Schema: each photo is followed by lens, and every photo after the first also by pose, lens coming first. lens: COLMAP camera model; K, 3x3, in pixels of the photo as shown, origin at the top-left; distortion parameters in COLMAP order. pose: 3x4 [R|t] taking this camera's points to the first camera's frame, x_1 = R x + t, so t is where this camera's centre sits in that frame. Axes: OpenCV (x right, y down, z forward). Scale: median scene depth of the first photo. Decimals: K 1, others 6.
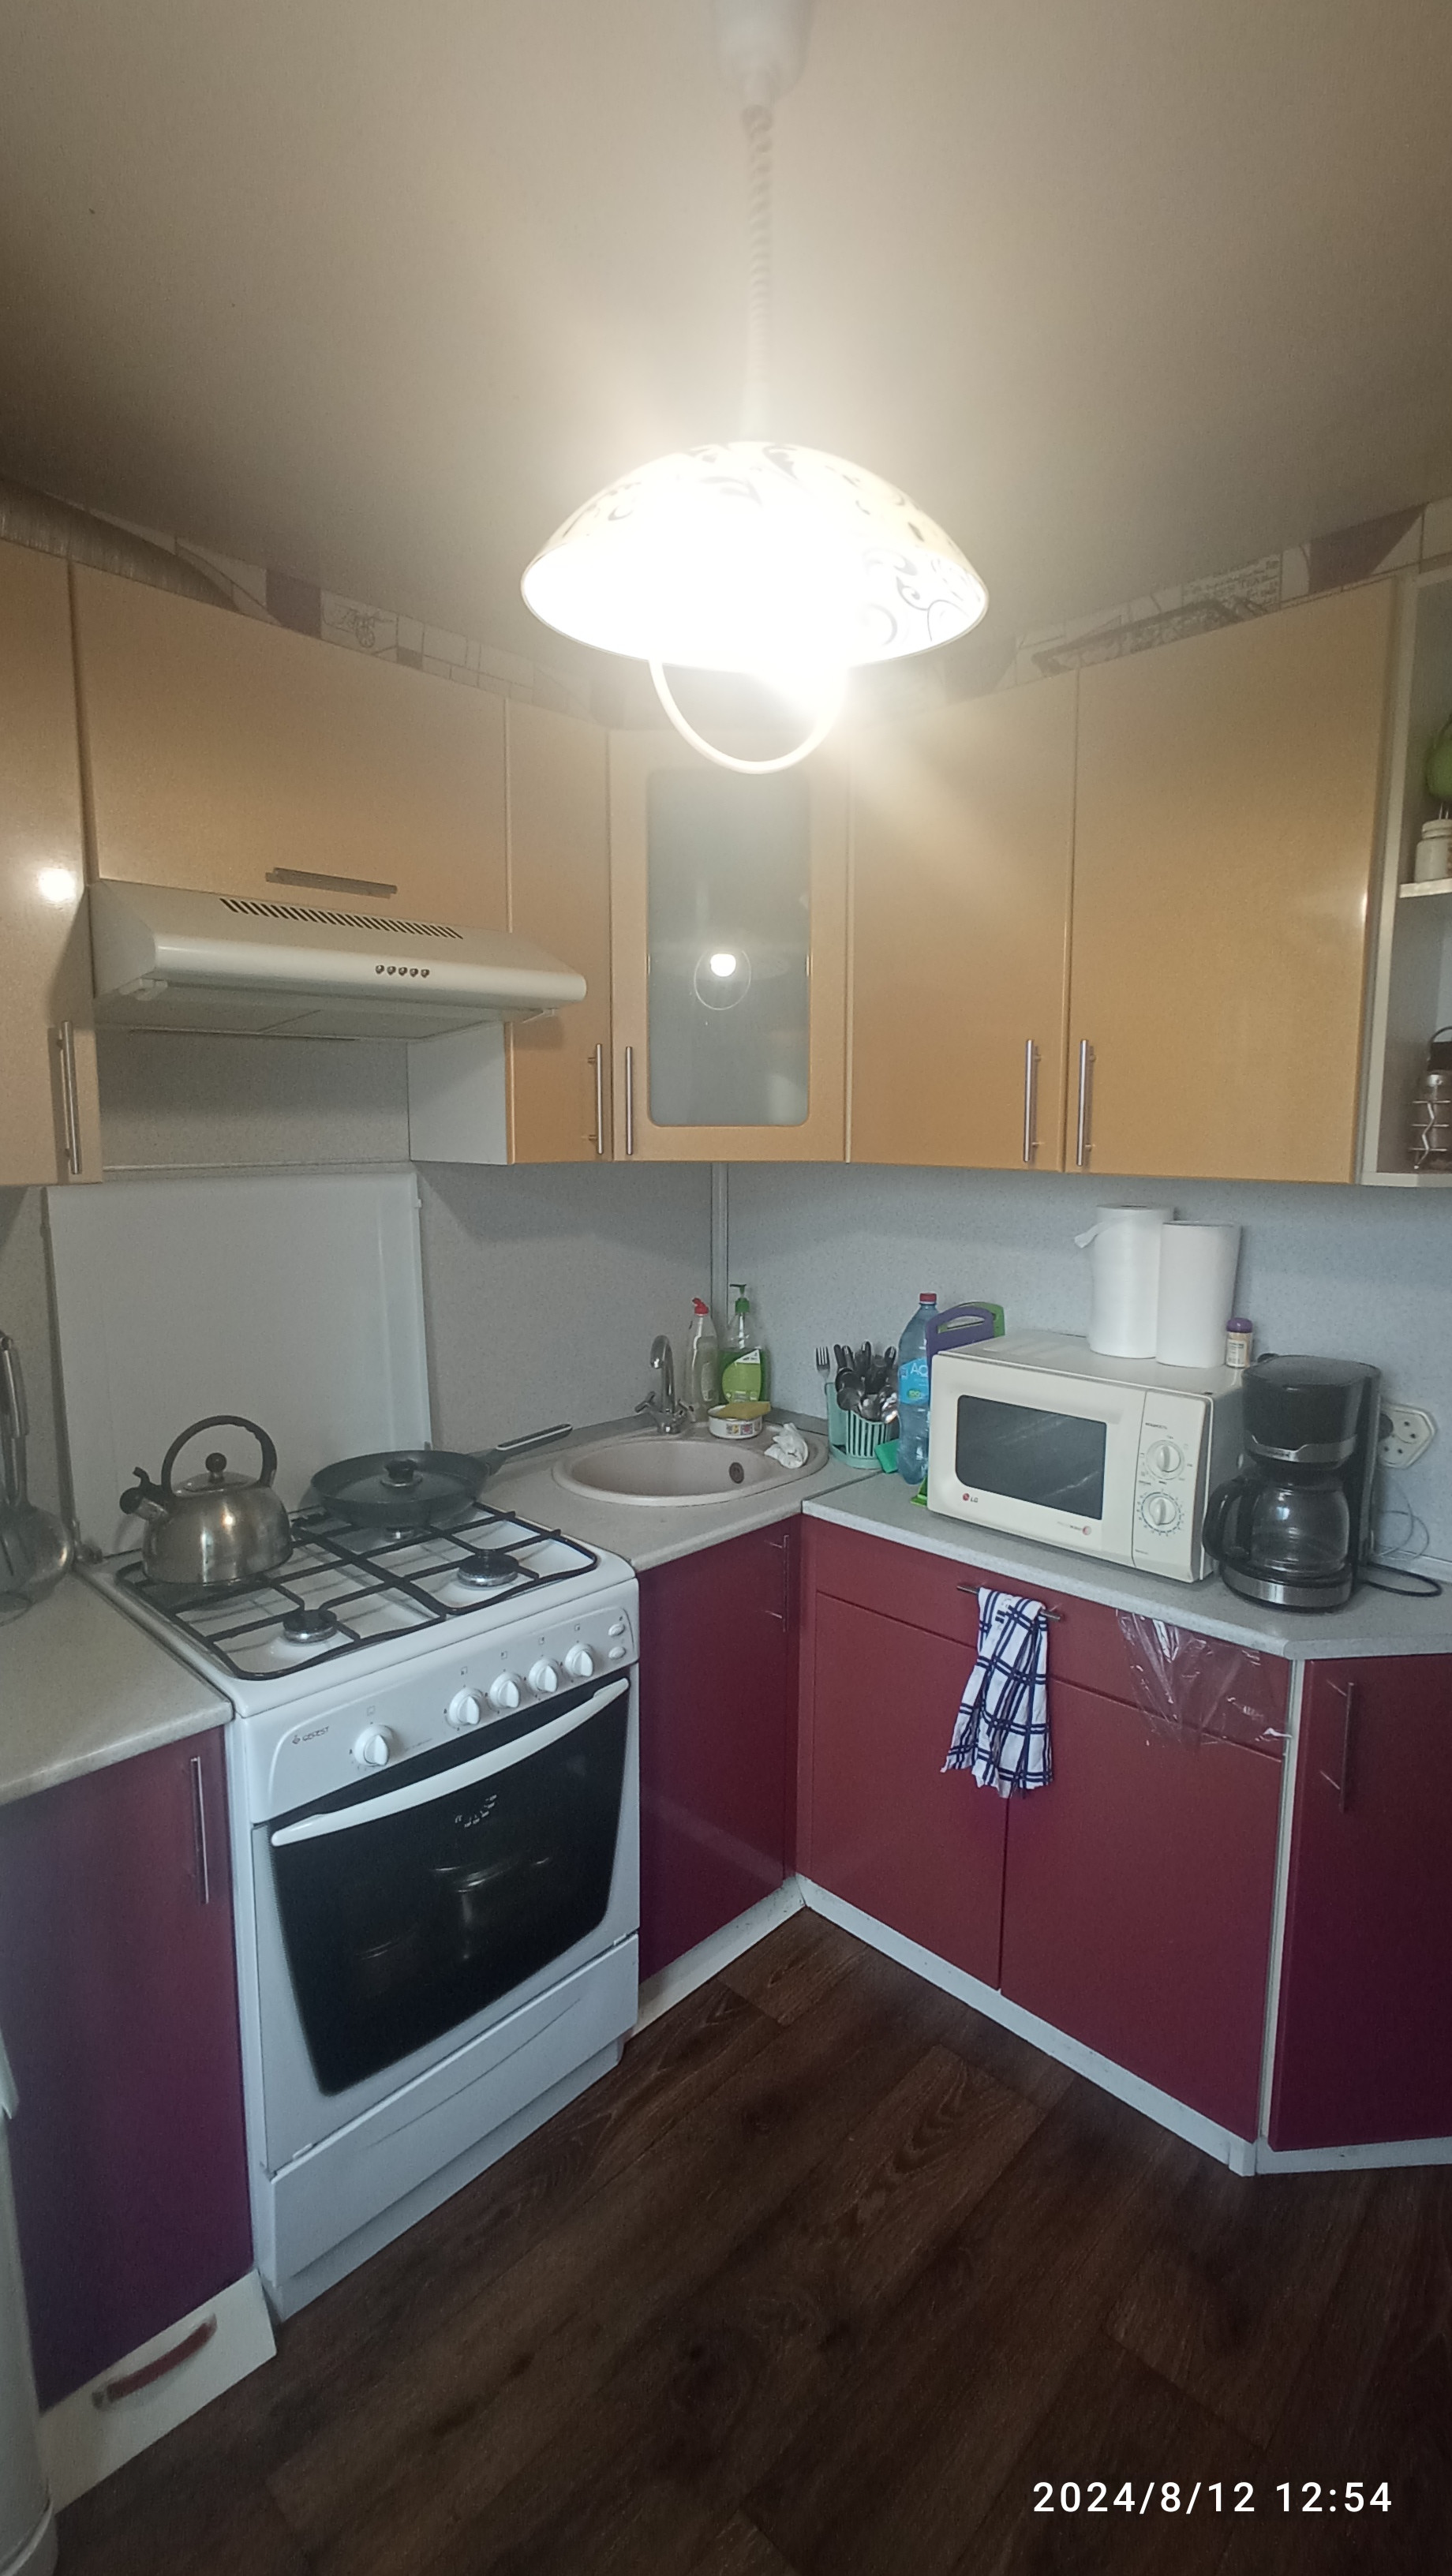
lens RADIAL K [[1162.9, 0, 727.9], [0, 1162.9, 1280.5], [0, 0, 1]] dist [-0.042111, 0.023927]
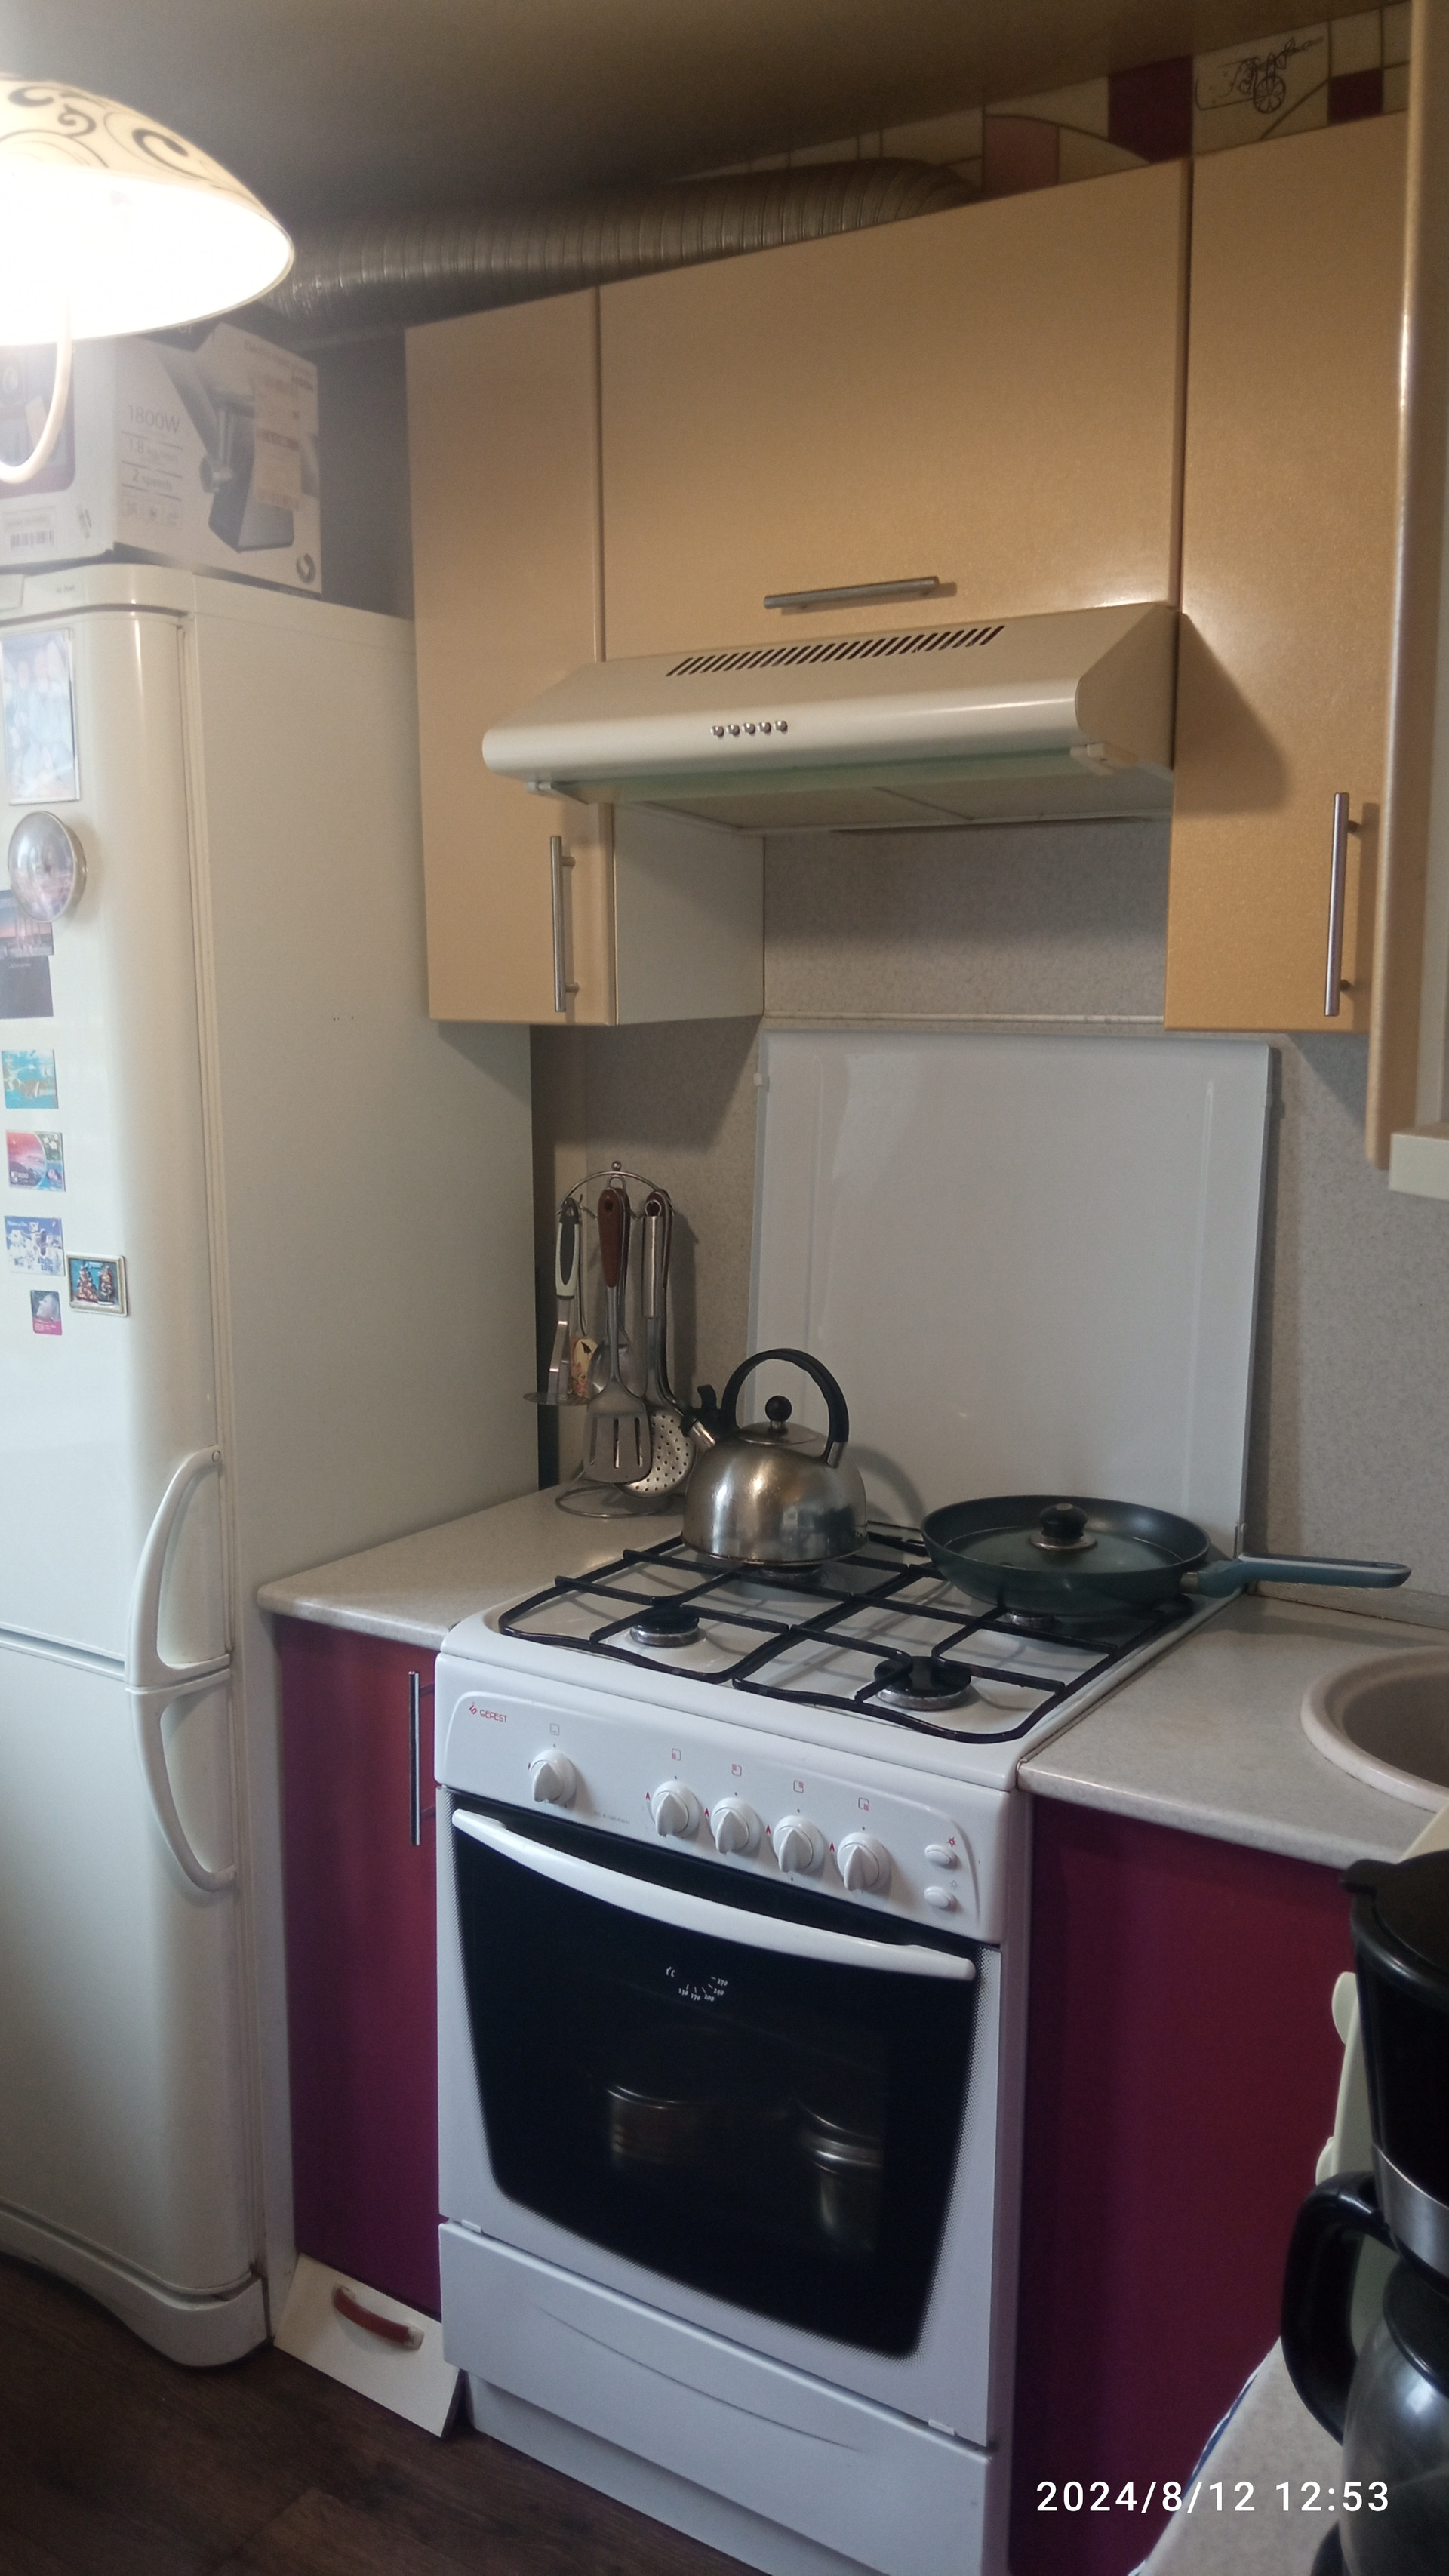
lens RADIAL K [[2051.7, 0, 724.5], [0, 2051.7, 1288.0], [0, 0, 1]] dist [0.085749, -0.125513]
pose [[0.197192, 0.151513, -0.968586, 0.824334], [-0.136324, 0.982625, 0.125955, -0.082251], [0.970840, 0.107204, 0.214420, 0.661935]]
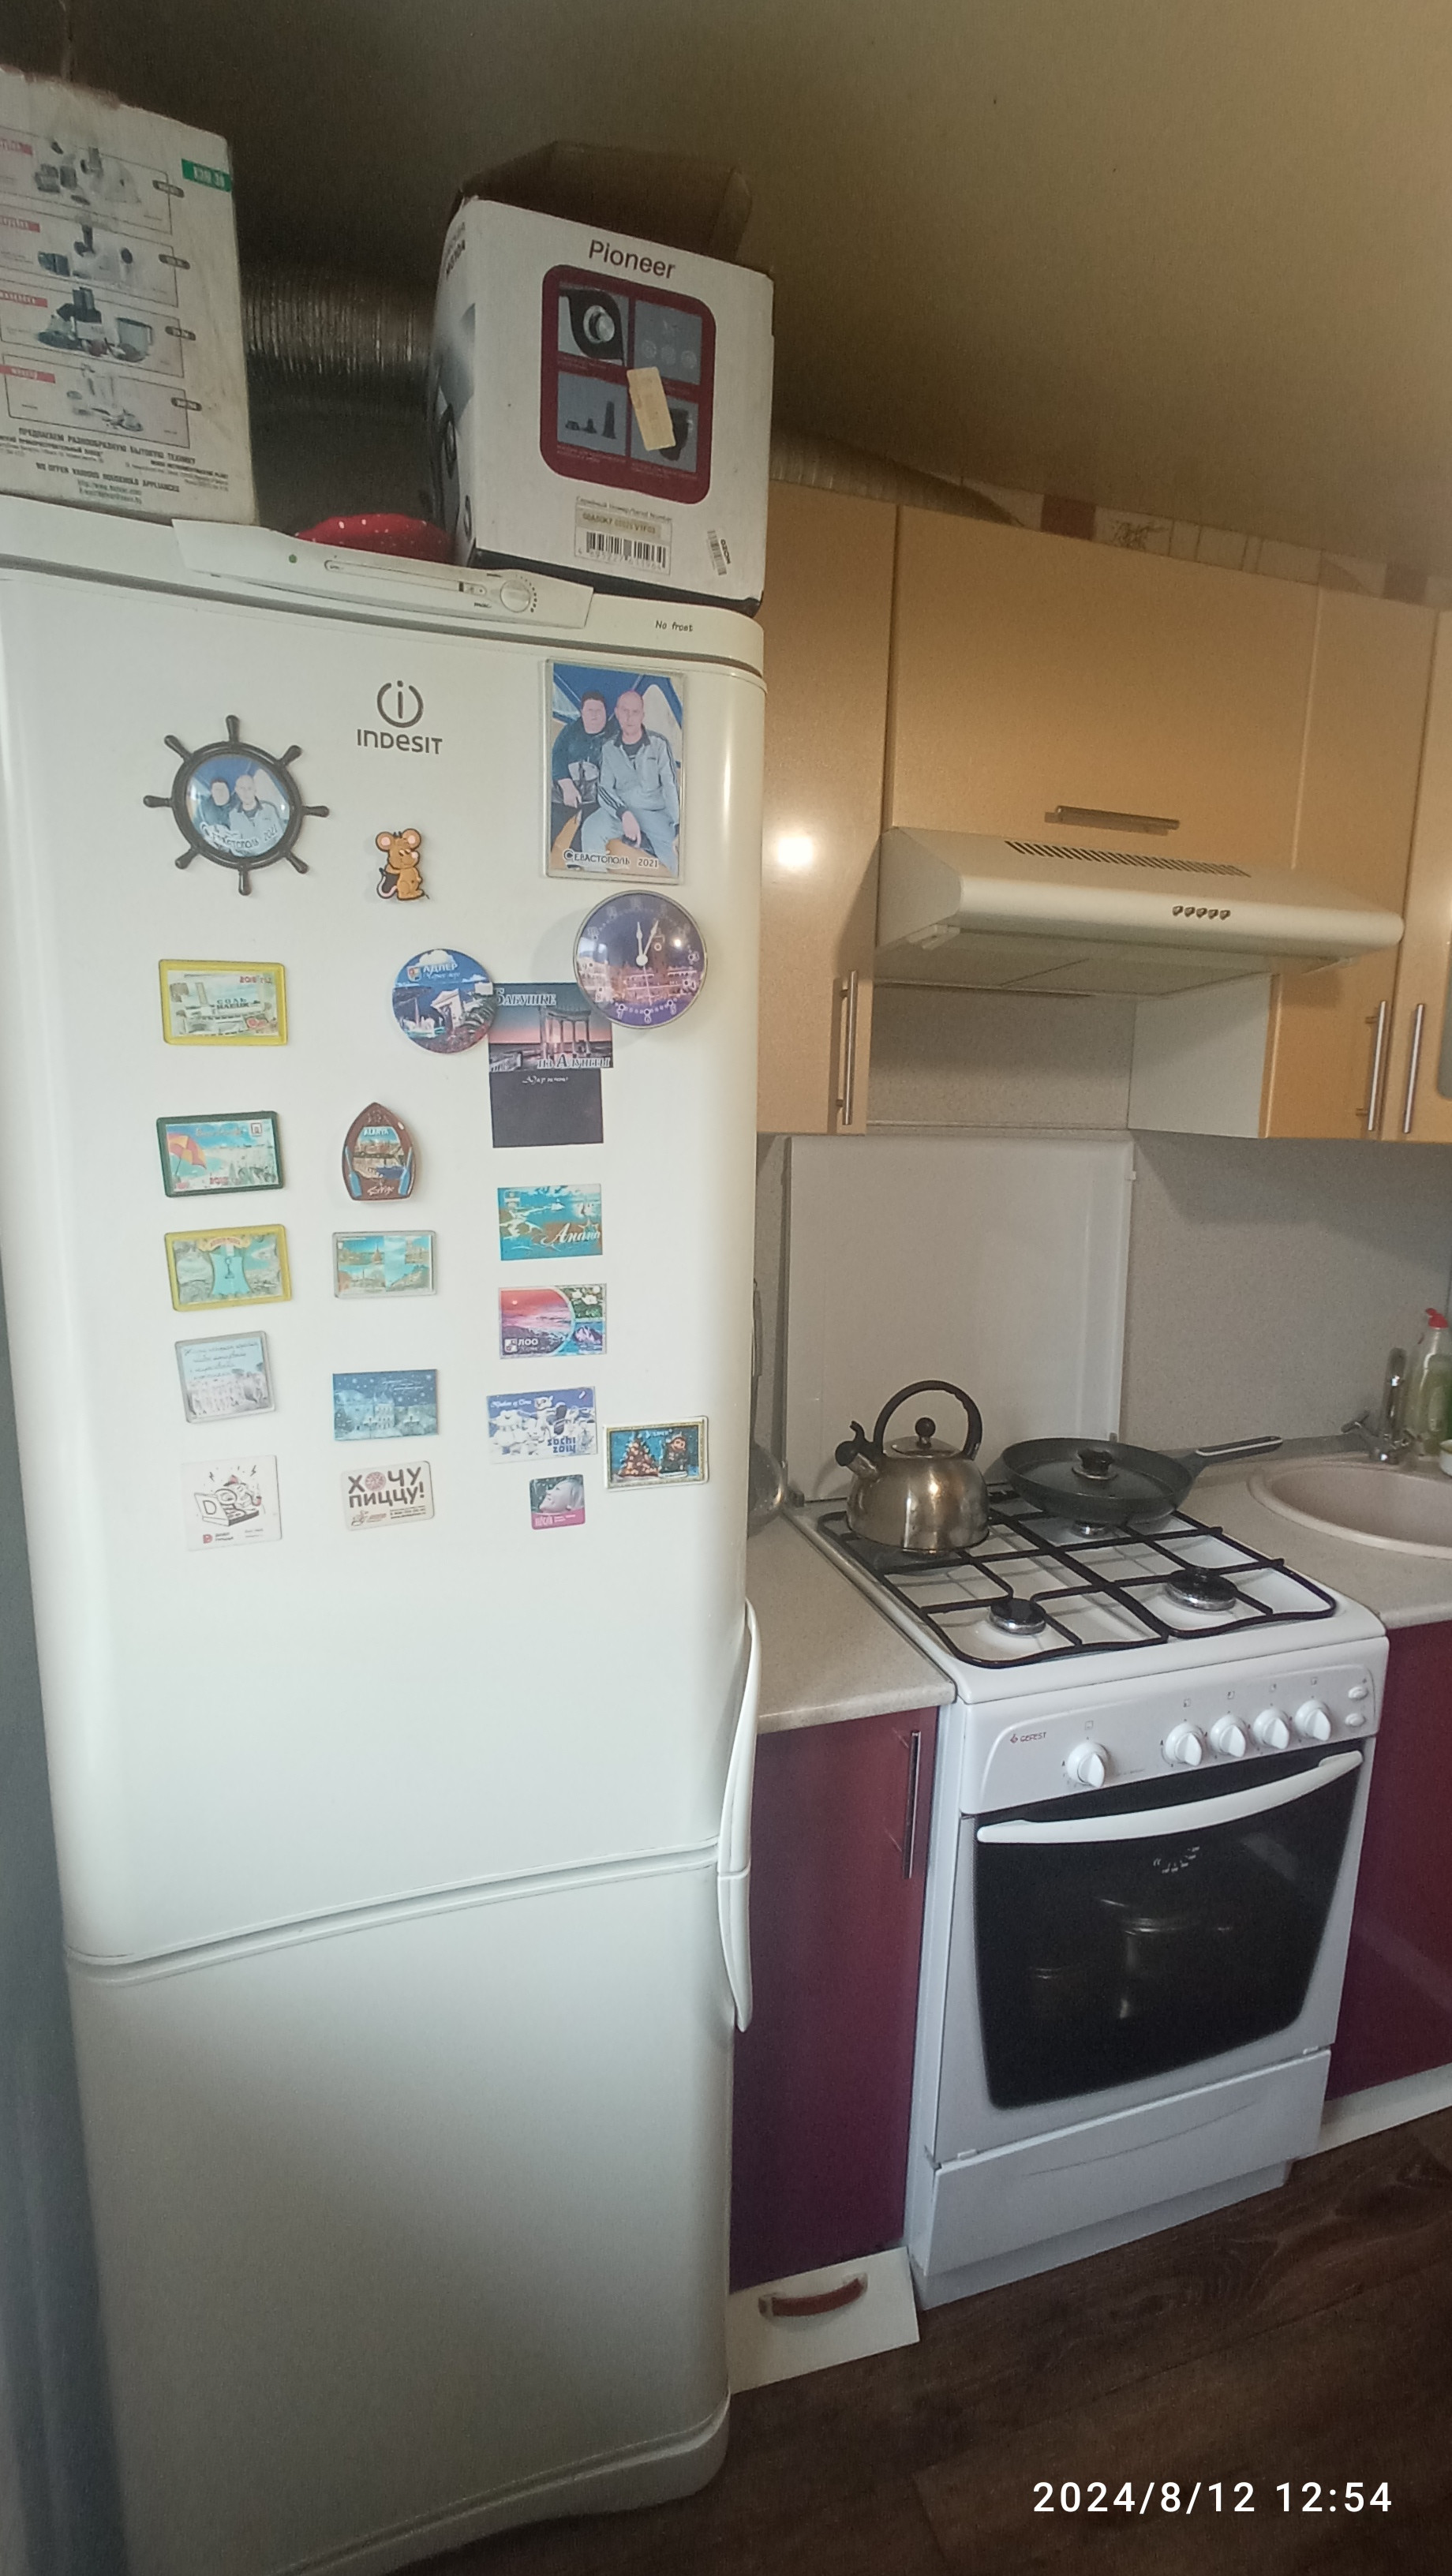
lens RADIAL K [[1162.9, 0, 727.9], [0, 1162.9, 1280.5], [0, 0, 1]] dist [-0.042111, 0.023927]
pose [[0.888517, 0.098572, -0.448131, -0.161844], [-0.087744, 0.995130, 0.044919, 0.004327], [0.450376, -0.000591, 0.892839, 0.044594]]
